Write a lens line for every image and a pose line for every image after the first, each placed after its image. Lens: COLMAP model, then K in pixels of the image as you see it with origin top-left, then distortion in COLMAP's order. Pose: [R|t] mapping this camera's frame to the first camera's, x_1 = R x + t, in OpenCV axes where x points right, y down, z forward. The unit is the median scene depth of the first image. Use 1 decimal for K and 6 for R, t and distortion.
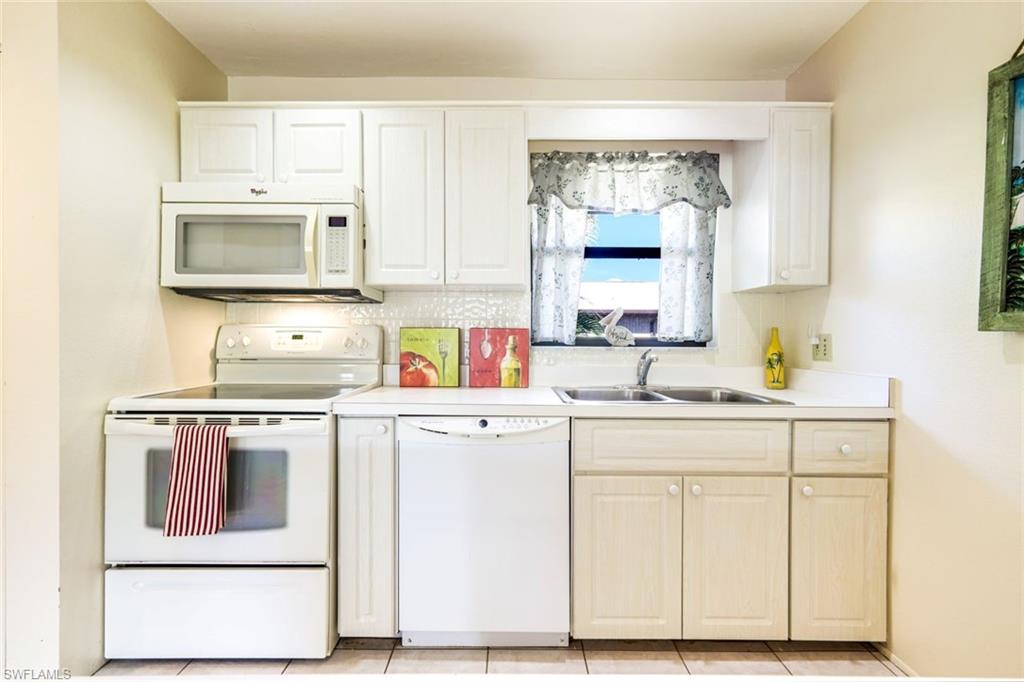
lens RADIAL K [[444.2, 0, 511.2], [0, 444.2, 338.8], [0, 0, 1]] dist [0.001302, 0.000217]
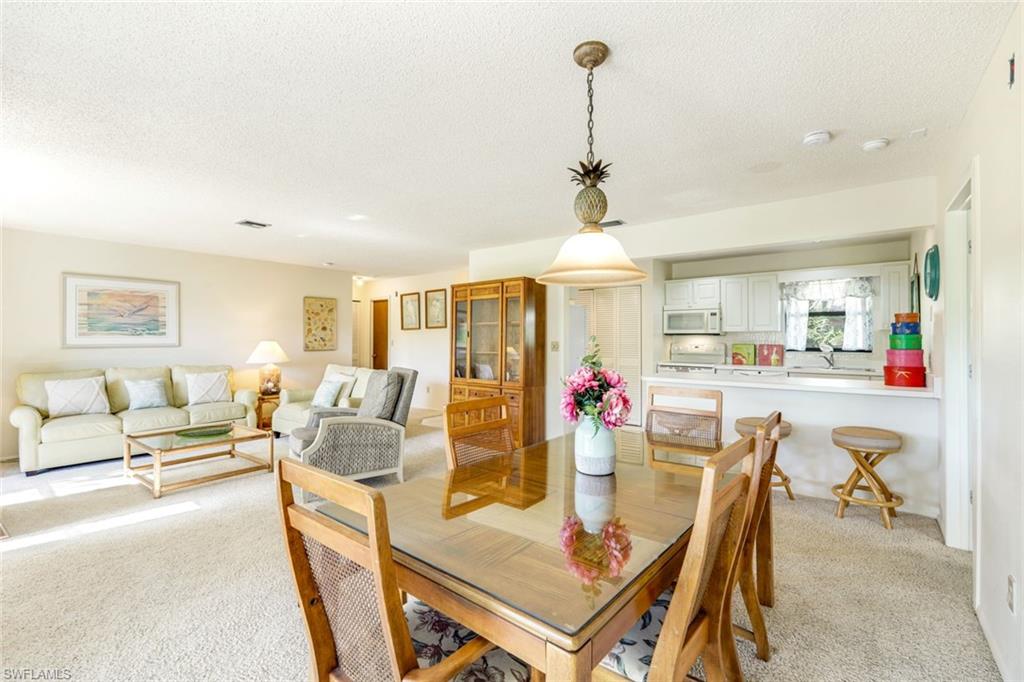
lens RADIAL K [[444.2, 0, 515.2], [0, 444.2, 336.5], [0, 0, 1]] dist [0.001302, 0.000217]
pose [[0.788306, -0.007937, -0.615232, 0.438017], [-0.000296, 0.999912, -0.013278, -0.038034], [0.615284, 0.010650, 0.788234, -2.257214]]
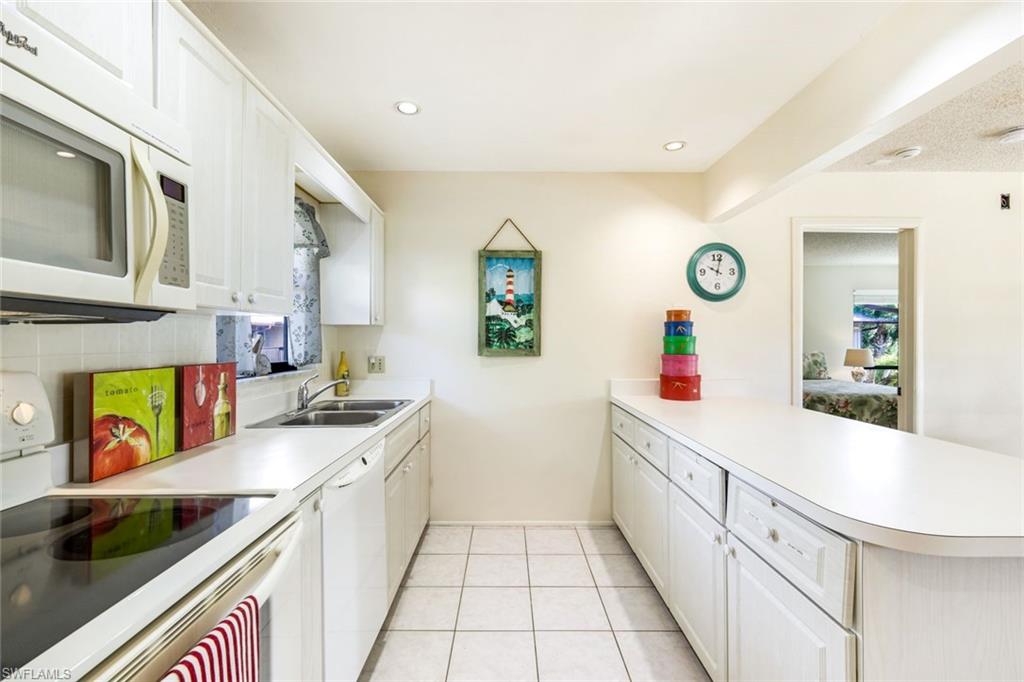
lens RADIAL K [[444.2, 0, 514.2], [0, 444.2, 344.4], [0, 0, 1]] dist [0.001302, 0.000217]
pose [[-0.022227, -0.013541, 0.999661, -0.802059], [0.006199, 0.999887, 0.013682, -0.064517], [-0.999734, 0.006501, -0.022140, 0.498856]]
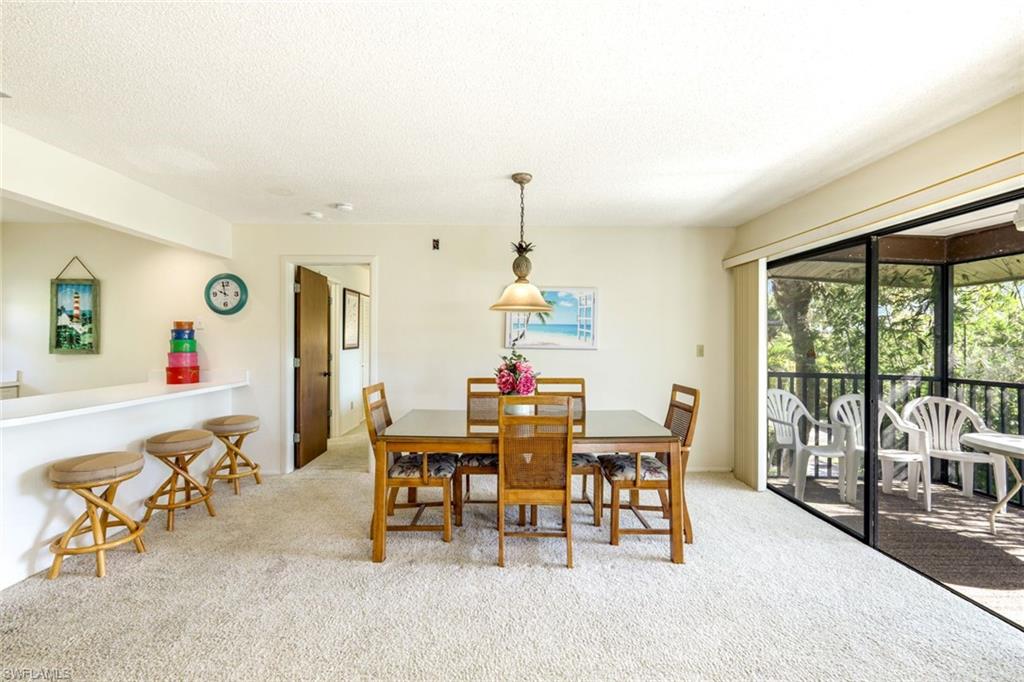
lens RADIAL K [[444.2, 0, 510.1], [0, 444.2, 341.0], [0, 0, 1]] dist [0.001302, 0.000217]
pose [[-0.027875, -0.006875, 0.999588, -1.446142], [0.007455, 0.999947, 0.007086, -0.066093], [-0.999584, 0.007650, -0.027822, -1.435674]]
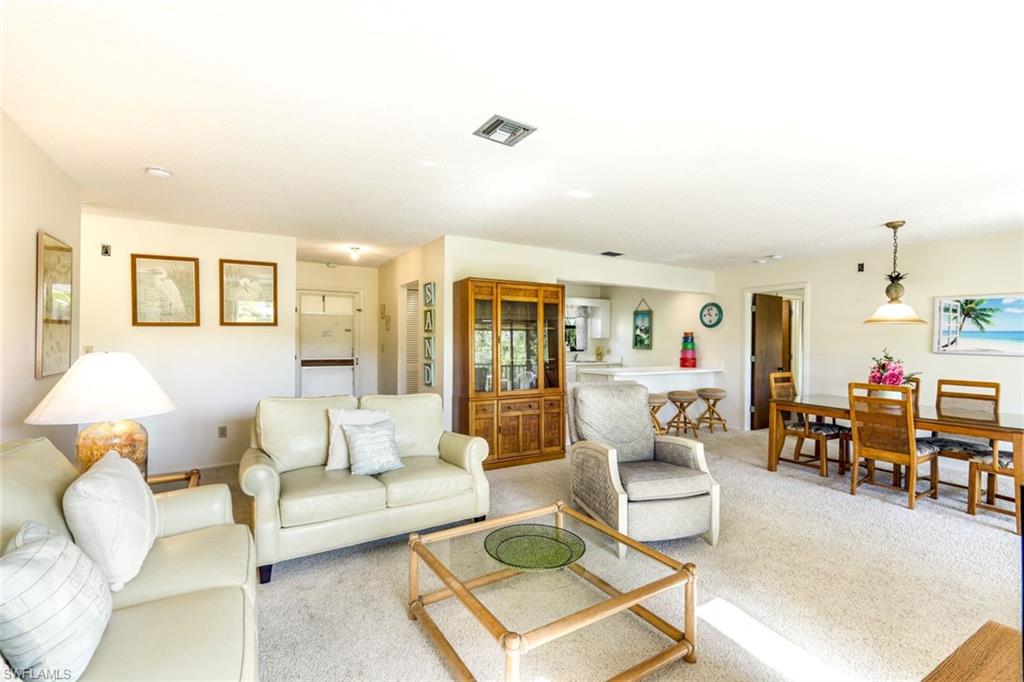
lens RADIAL K [[460.9, 0, 508.2], [0, 460.9, 339.5], [0, 0, 1]] dist [0.012090, 0.000357]
pose [[0.856018, 0.001416, 0.516944, -2.486750], [0.000273, 0.999995, -0.003192, -0.081210], [-0.516946, 0.002874, 0.856013, -2.389572]]
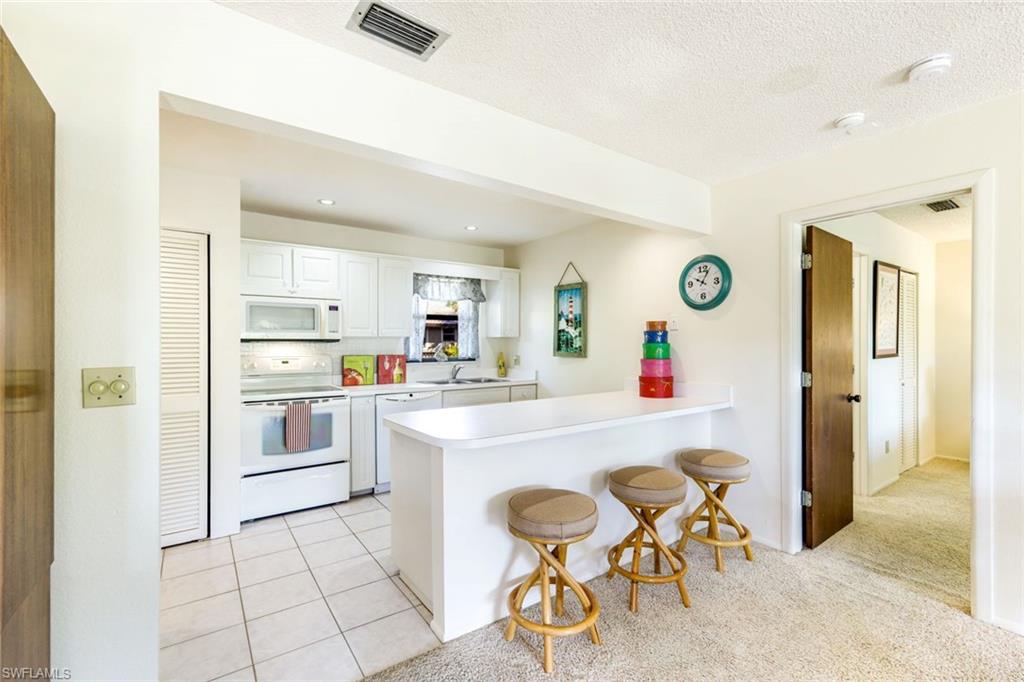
lens RADIAL K [[444.2, 0, 517.8], [0, 444.2, 339.8], [0, 0, 1]] dist [0.001302, 0.000217]
pose [[0.807253, -0.002304, 0.590201, -0.788796], [0.009254, 0.999919, -0.008754, -0.072266], [-0.590132, 0.012529, 0.807209, -1.044705]]
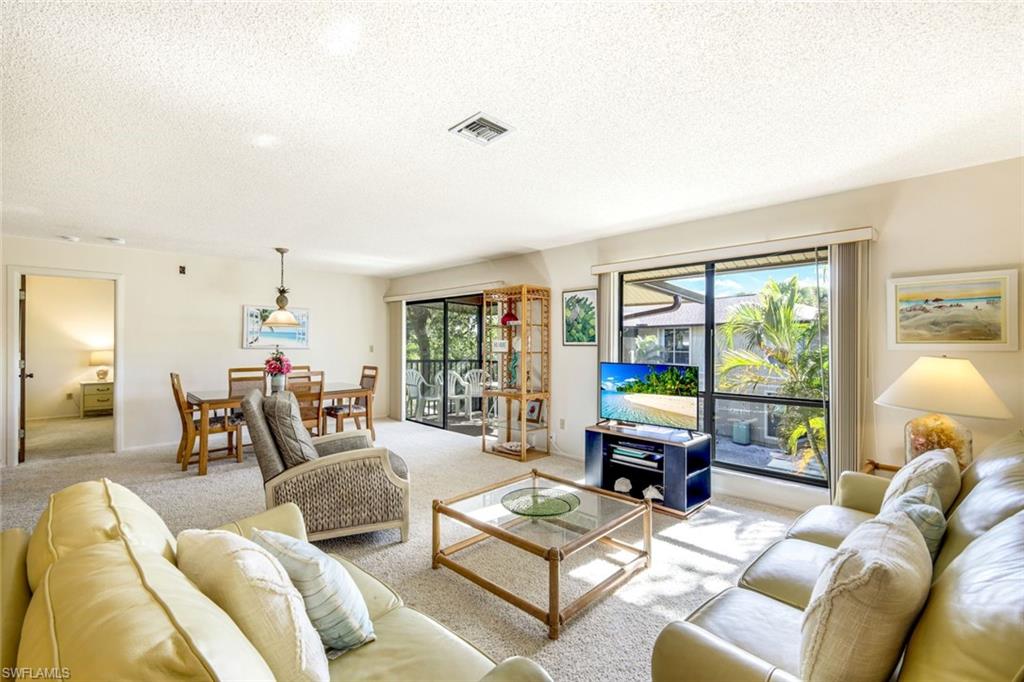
lens RADIAL K [[444.2, 0, 508.2], [0, 444.2, 337.9], [0, 0, 1]] dist [0.001302, 0.000217]
pose [[-0.708928, -0.000932, 0.705280, -2.700608], [0.001708, 0.999994, 0.003037, -0.094895], [-0.705279, 0.003358, -0.708922, -0.622974]]
